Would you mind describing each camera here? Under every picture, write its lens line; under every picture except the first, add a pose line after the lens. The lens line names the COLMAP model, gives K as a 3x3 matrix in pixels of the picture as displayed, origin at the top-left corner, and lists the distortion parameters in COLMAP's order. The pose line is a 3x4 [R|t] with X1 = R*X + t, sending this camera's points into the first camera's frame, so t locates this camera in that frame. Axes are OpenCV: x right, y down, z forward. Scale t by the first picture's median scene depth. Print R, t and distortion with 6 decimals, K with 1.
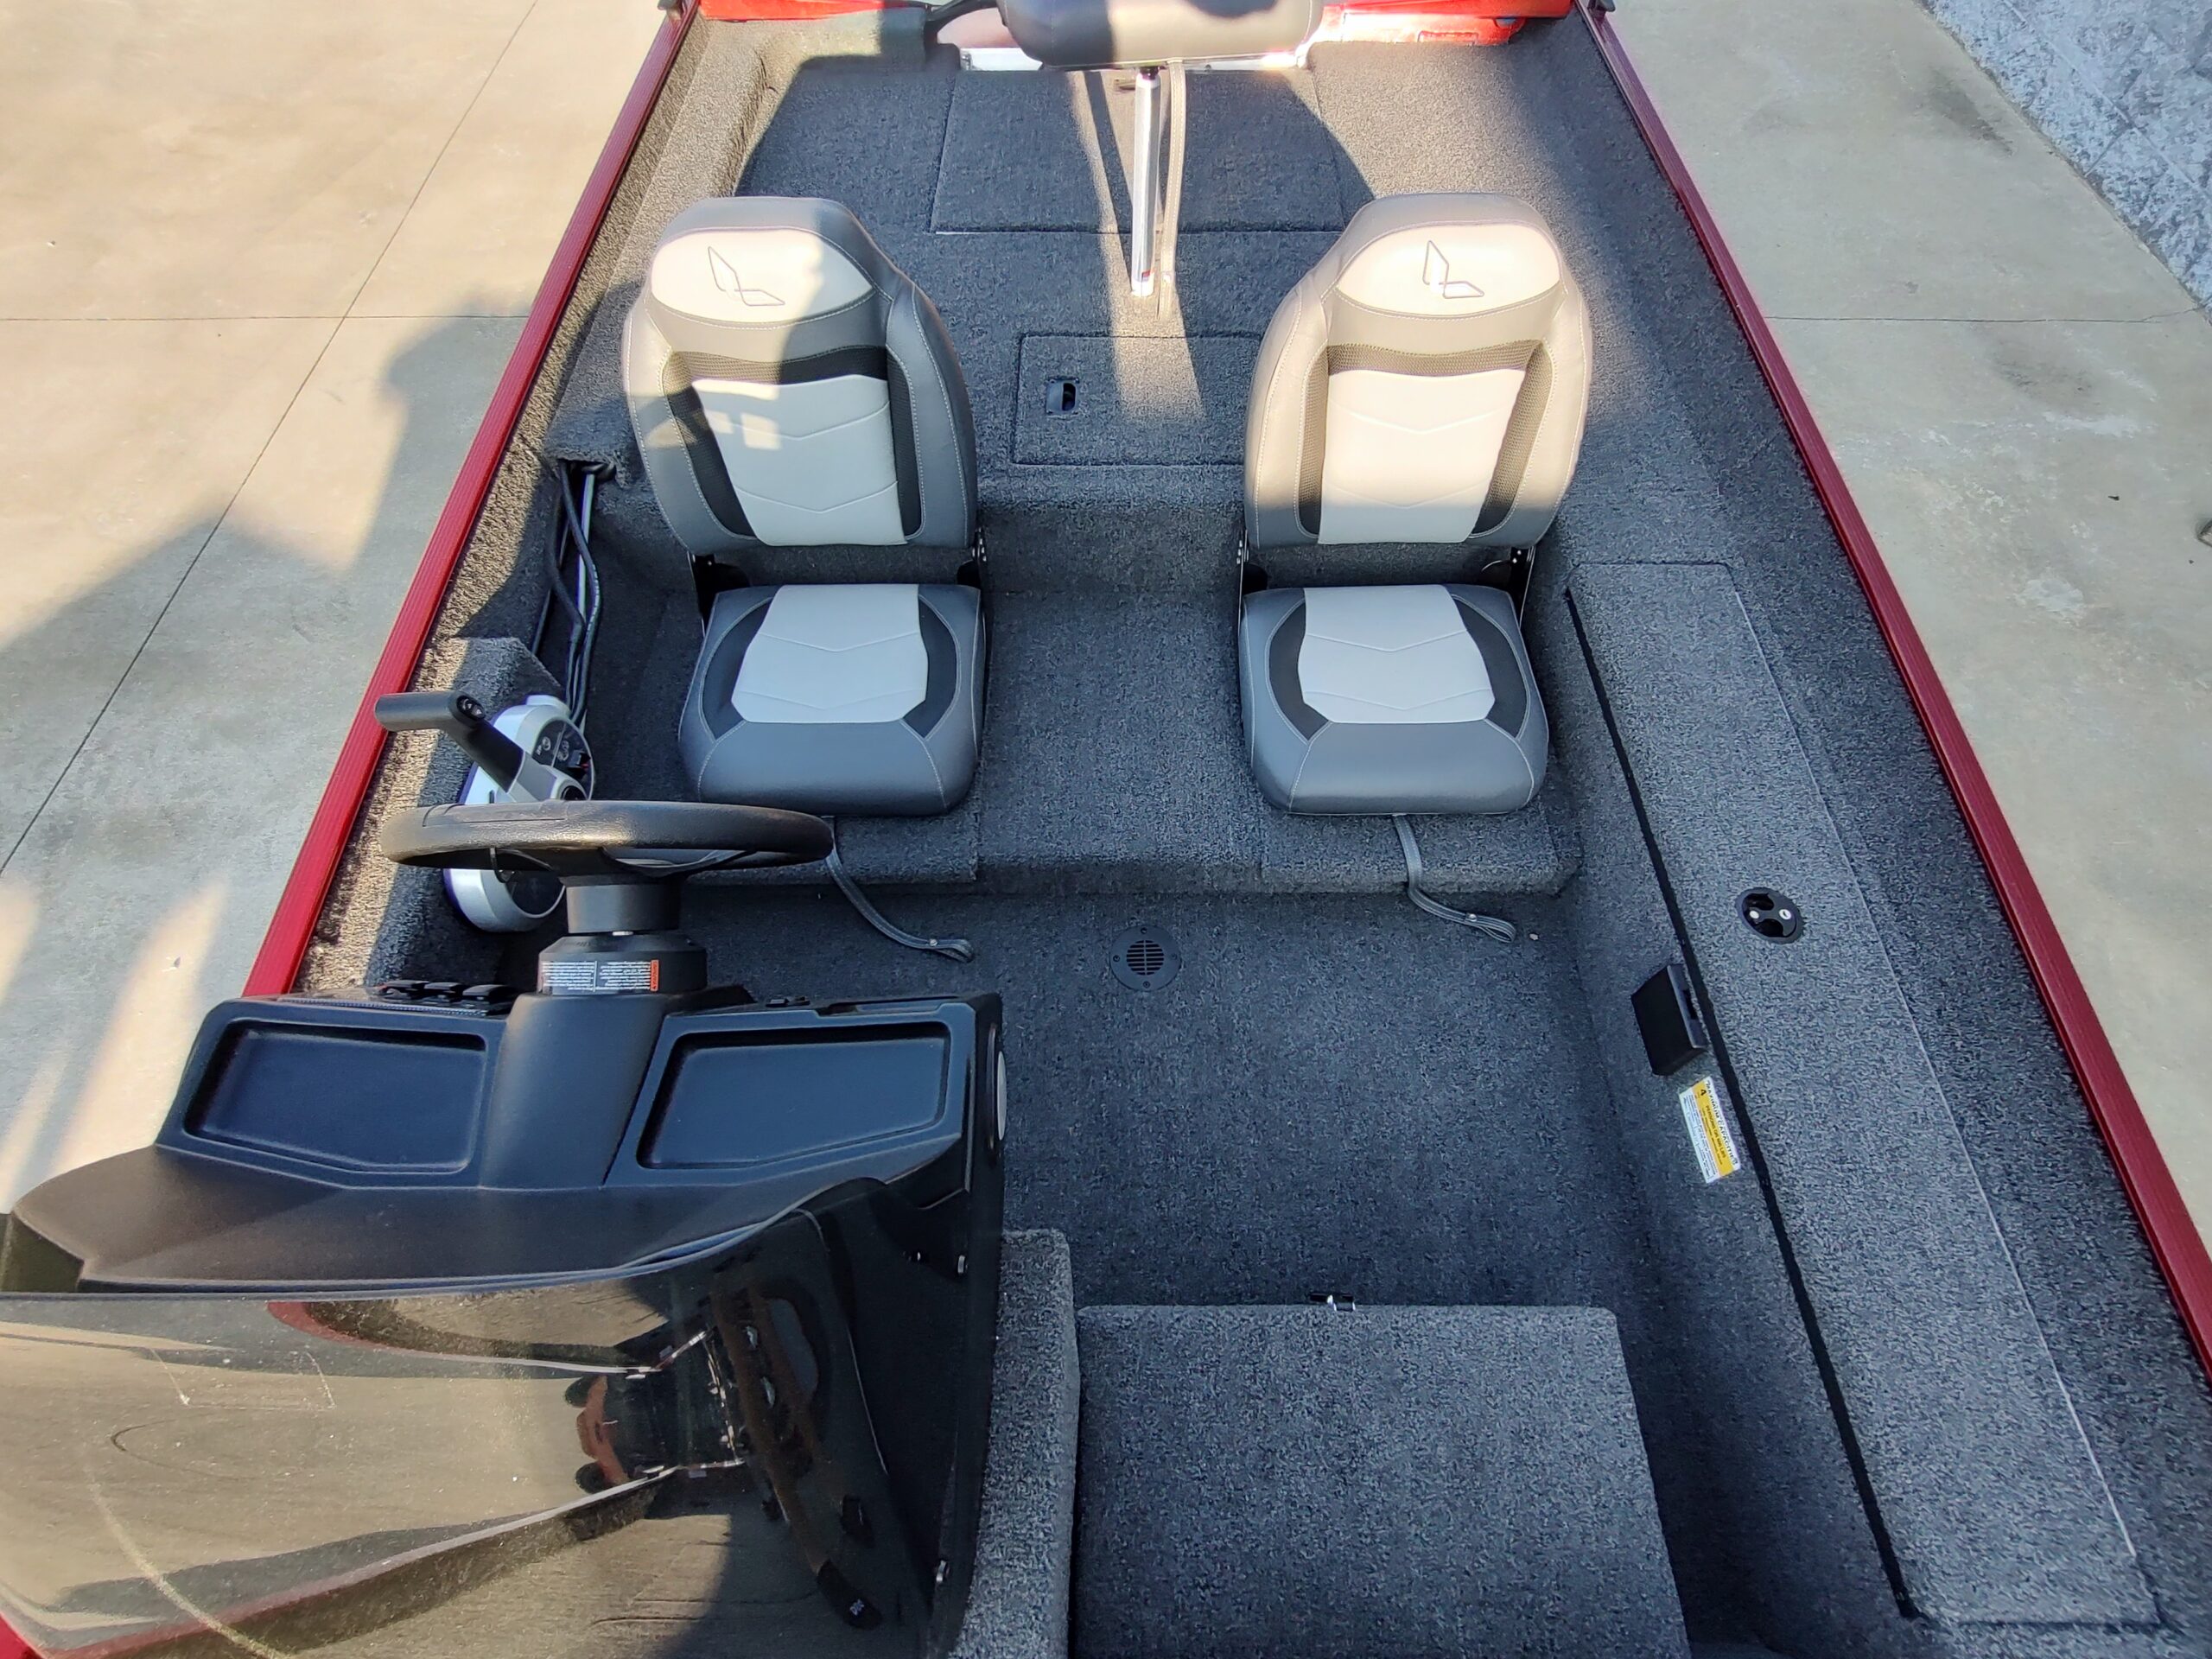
lens RADIAL K [[1023.4, 0, 1105.7], [0, 1023.4, 844.0], [0, 0, 1]] dist [-0.000588, 0.000340]
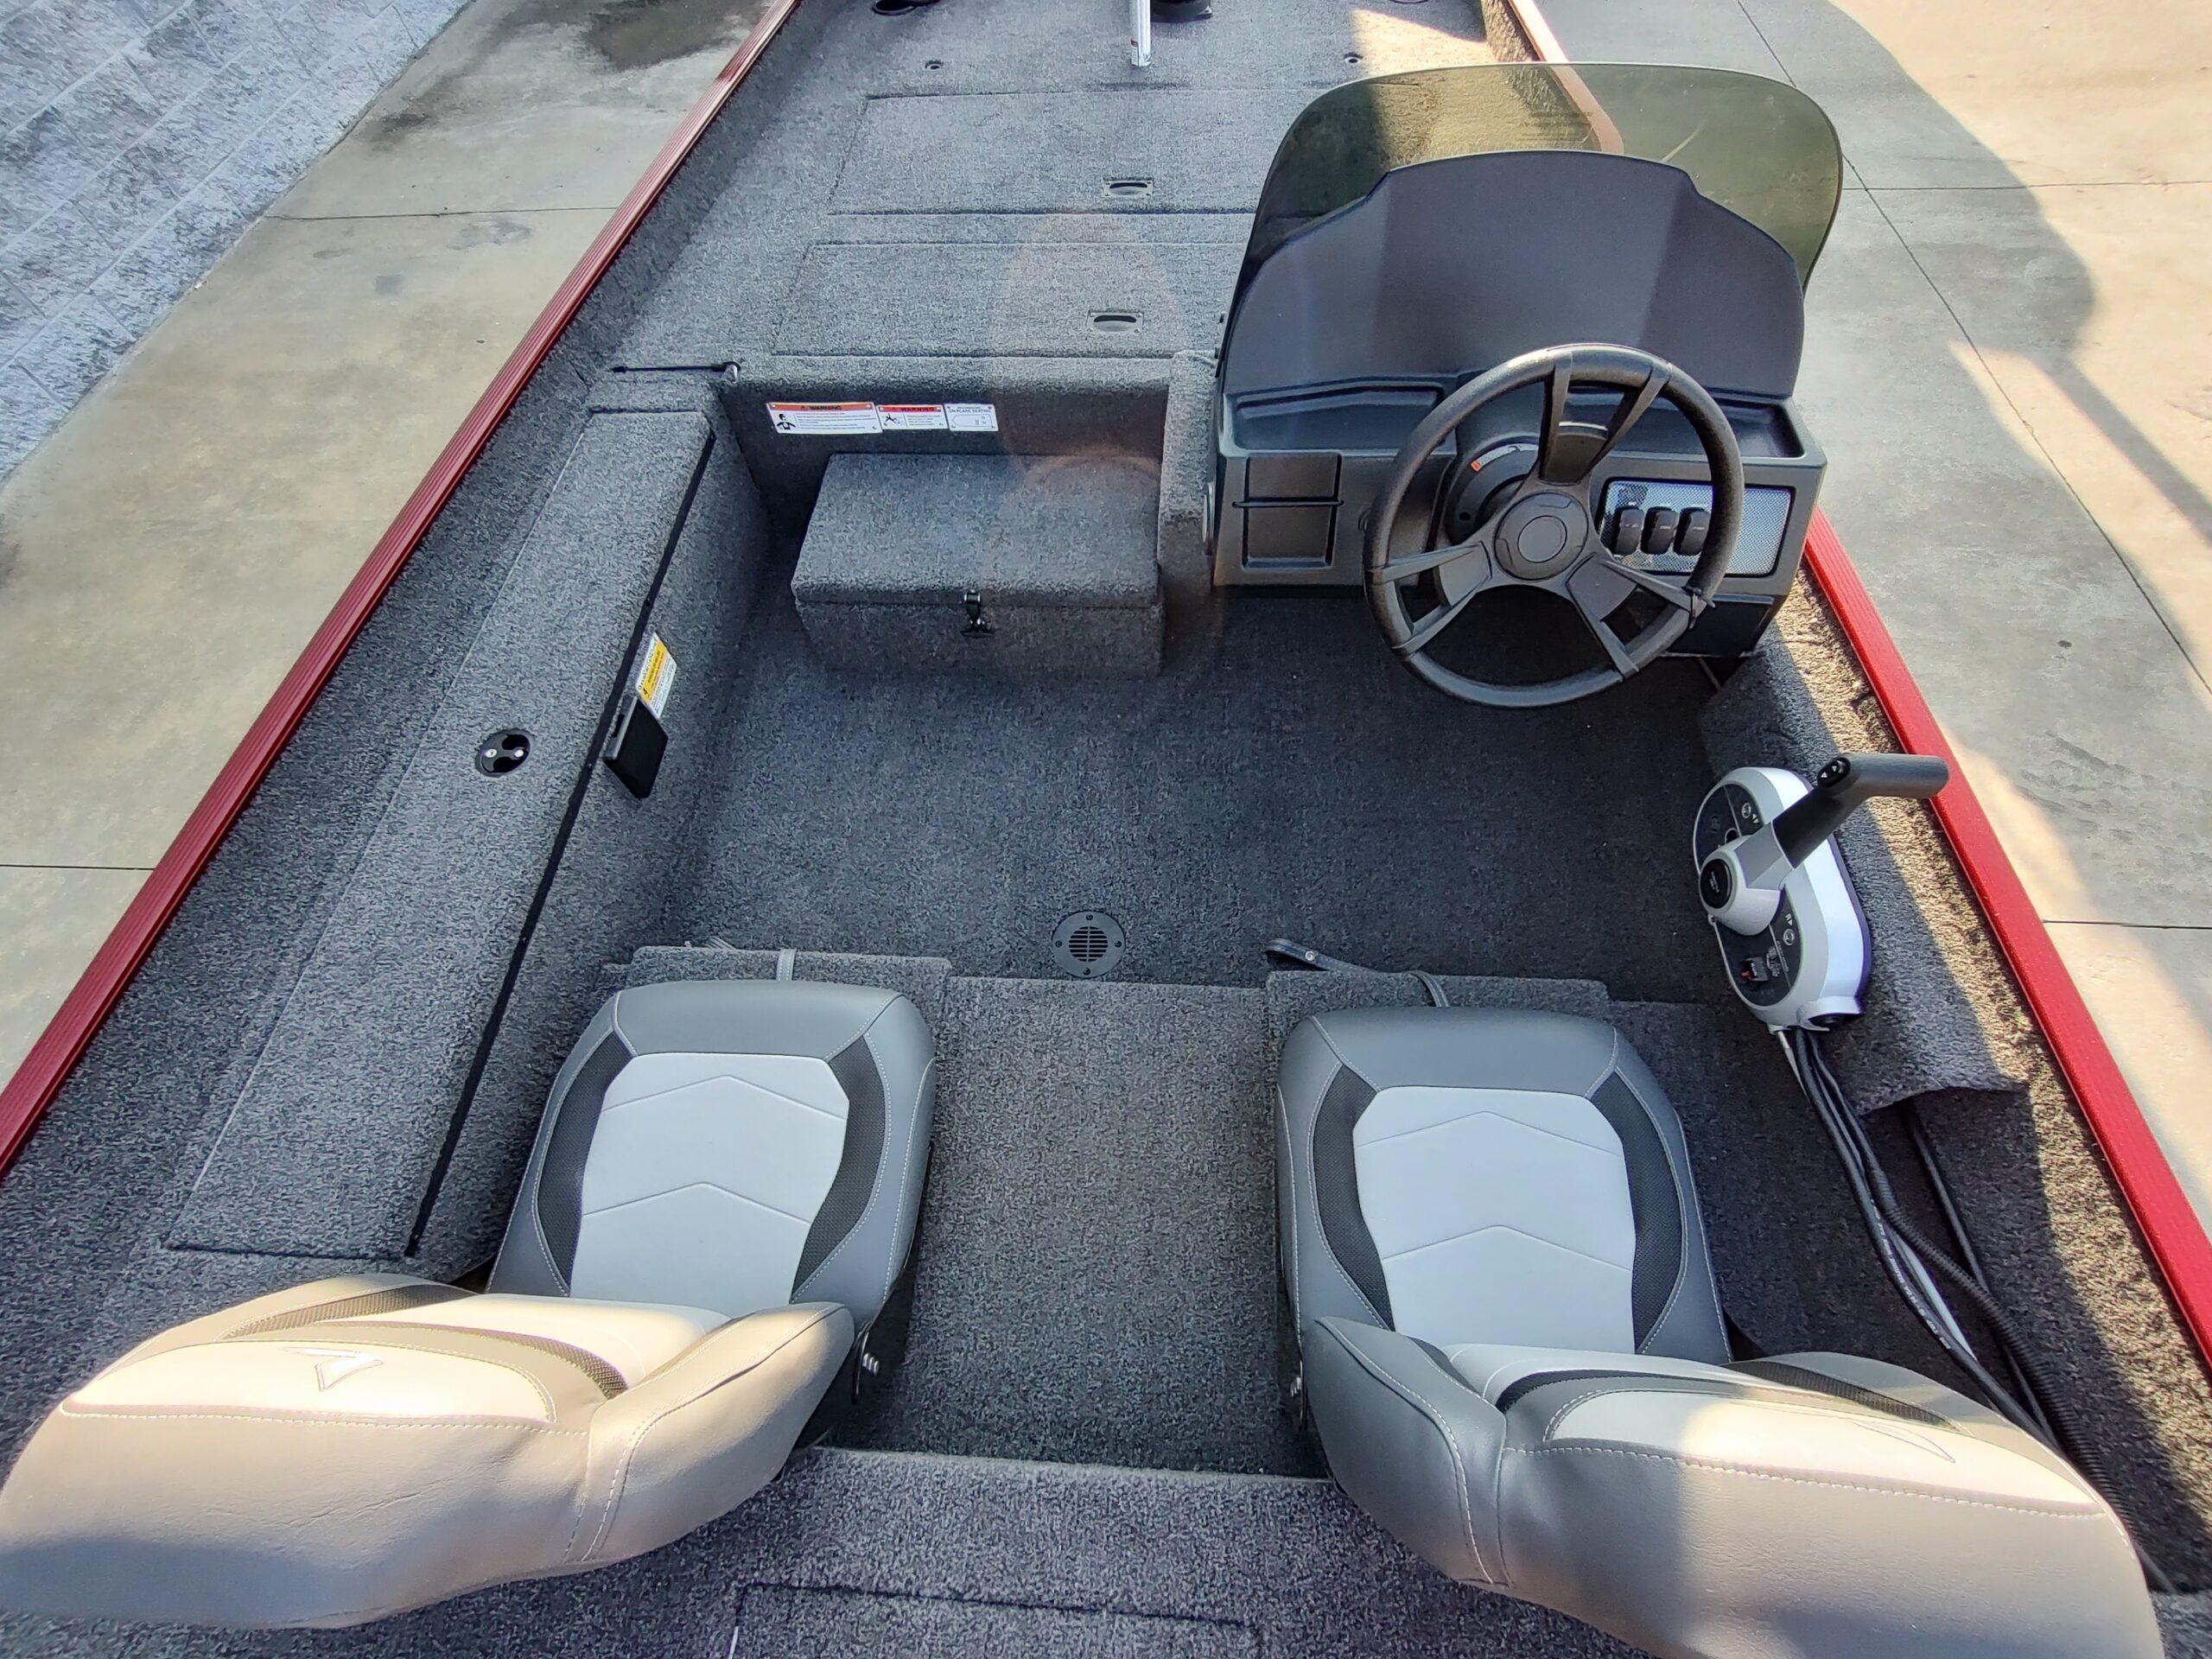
lens RADIAL K [[1023.4, 0, 1111.6], [0, 1023.4, 834.1], [0, 0, 1]] dist [-0.000588, 0.000340]
pose [[-0.997973, -0.025950, 0.058109, -0.037215], [0.063516, -0.463170, 0.883991, -0.649858], [0.003975, 0.885890, 0.463879, 0.429224]]
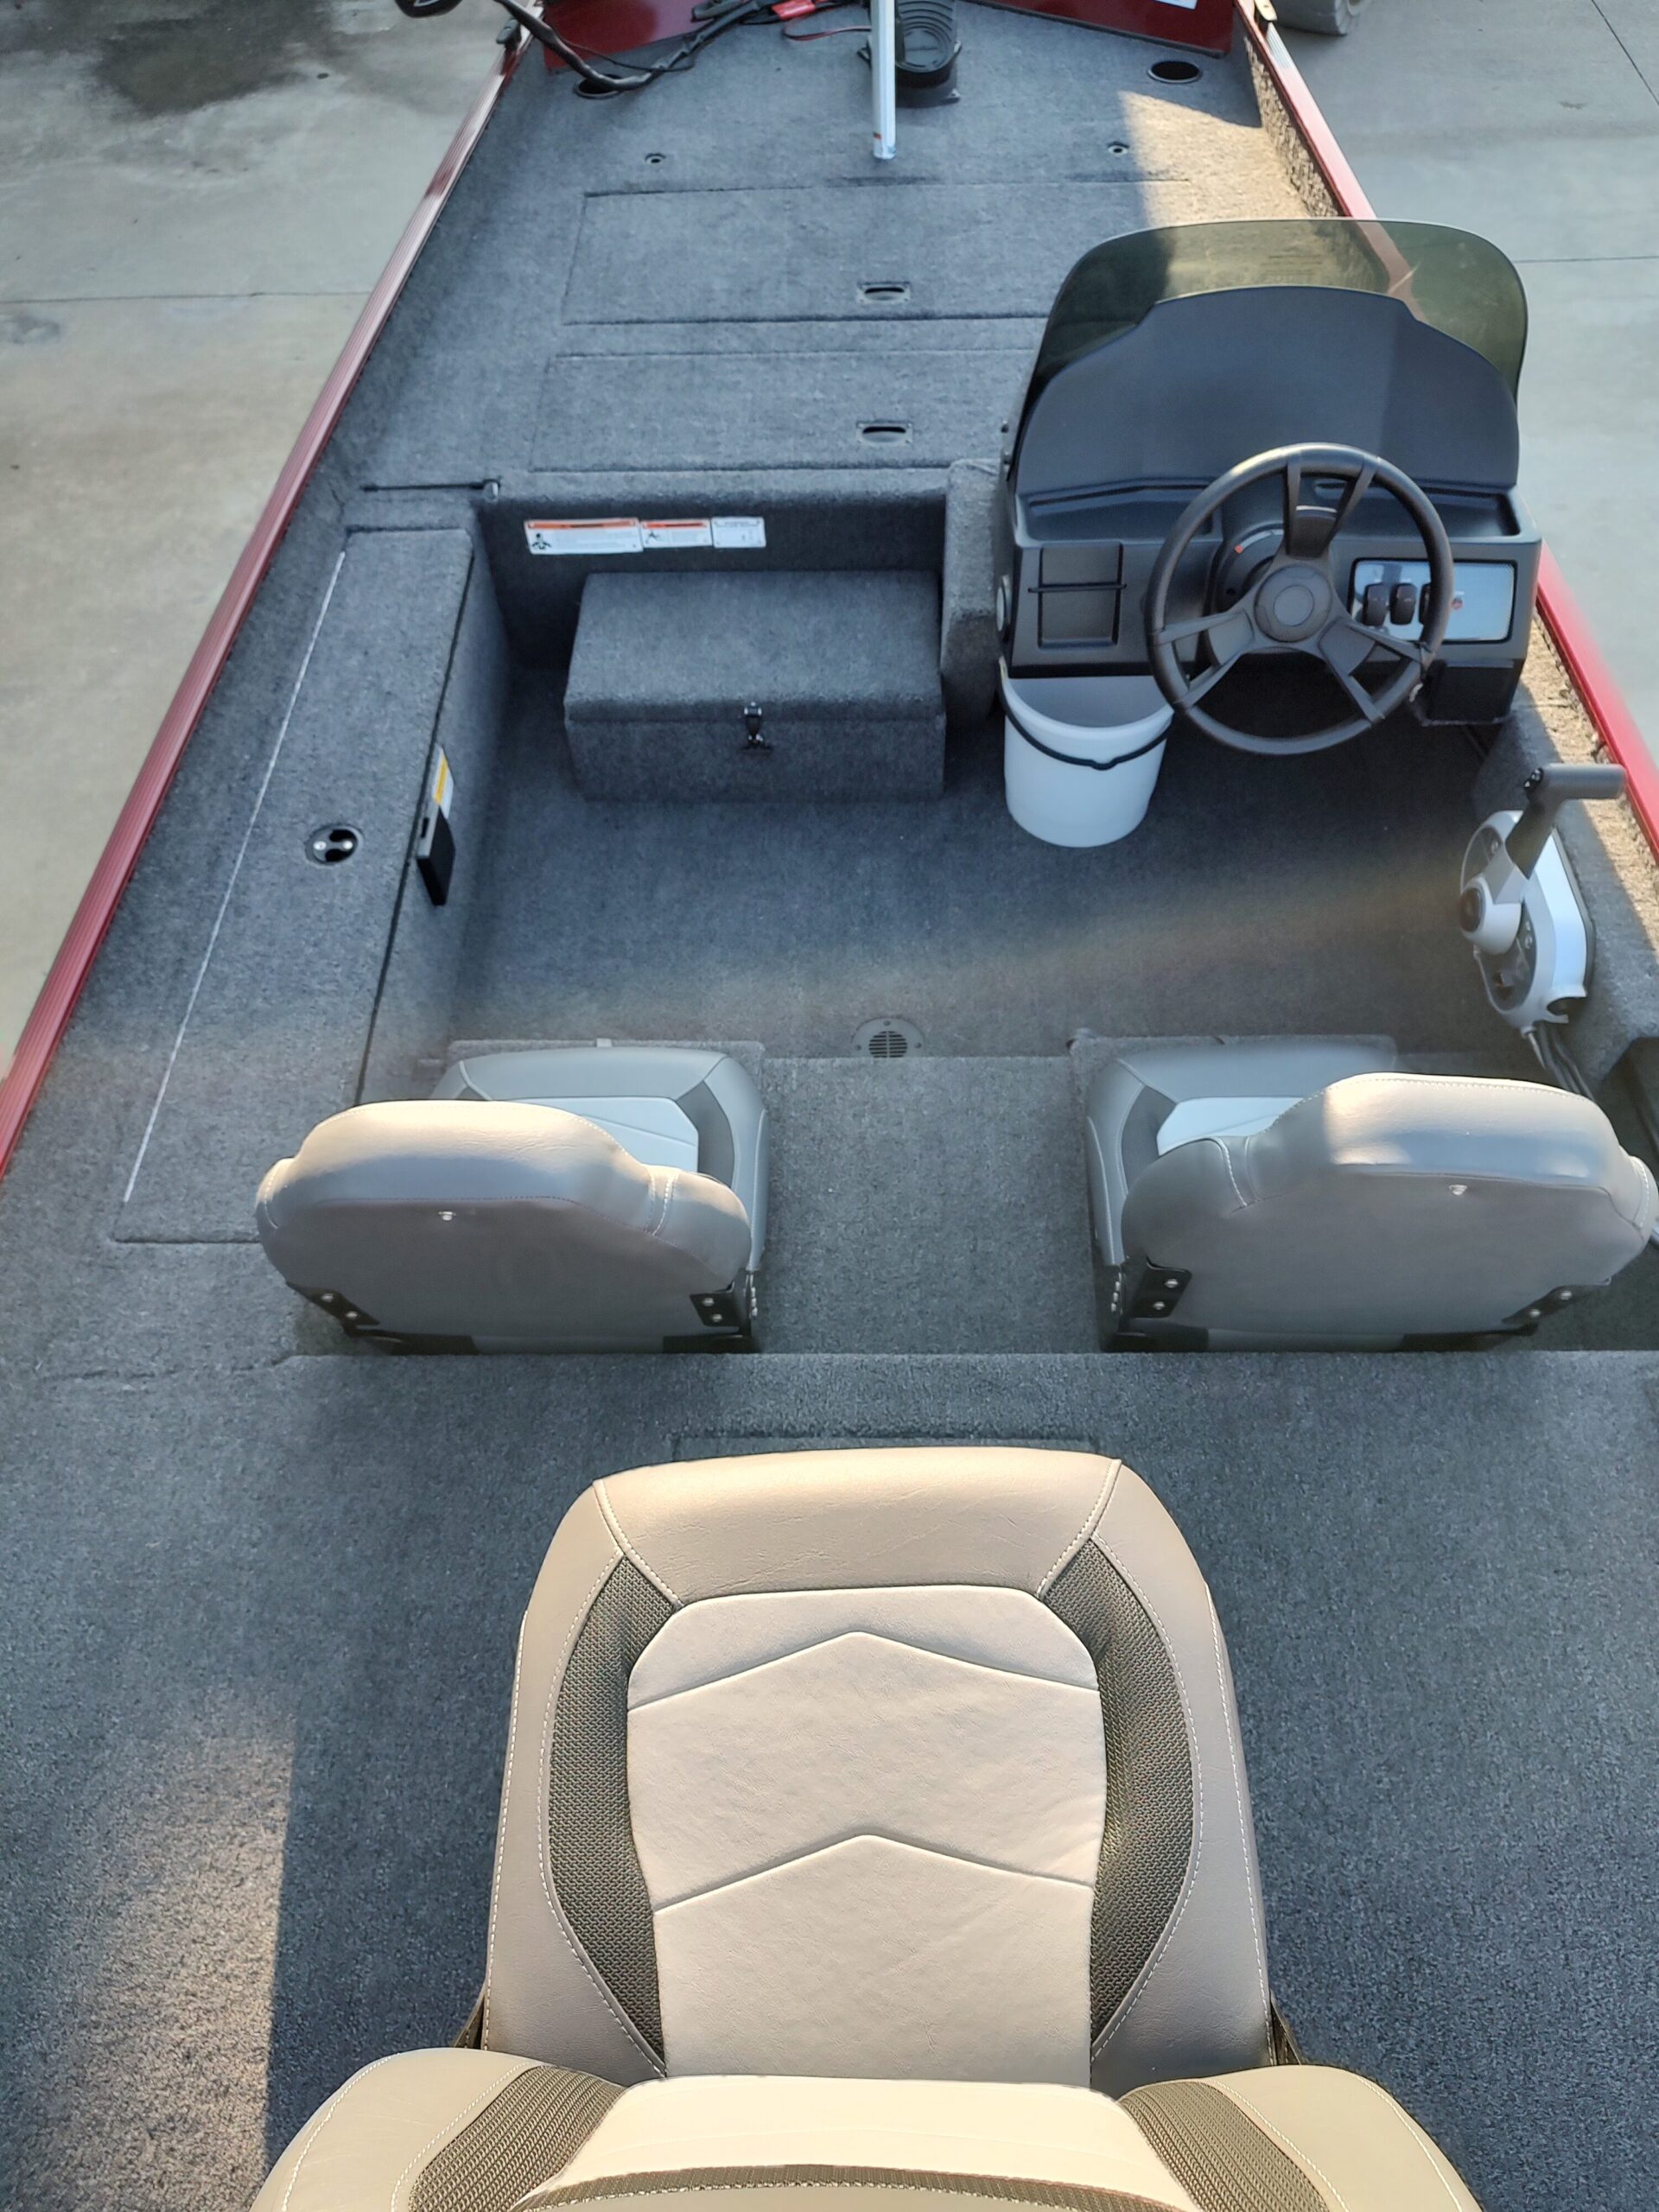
lens RADIAL K [[1643.1, 0, 830.1], [0, 1643.1, 1113.9], [0, 0, 1]] dist [0.032561, -0.032365]
pose [[-0.999565, 0.006253, 0.028810, 0.043862], [0.023917, -0.399348, 0.916487, -1.243064], [0.017236, 0.916778, 0.399025, 0.415271]]
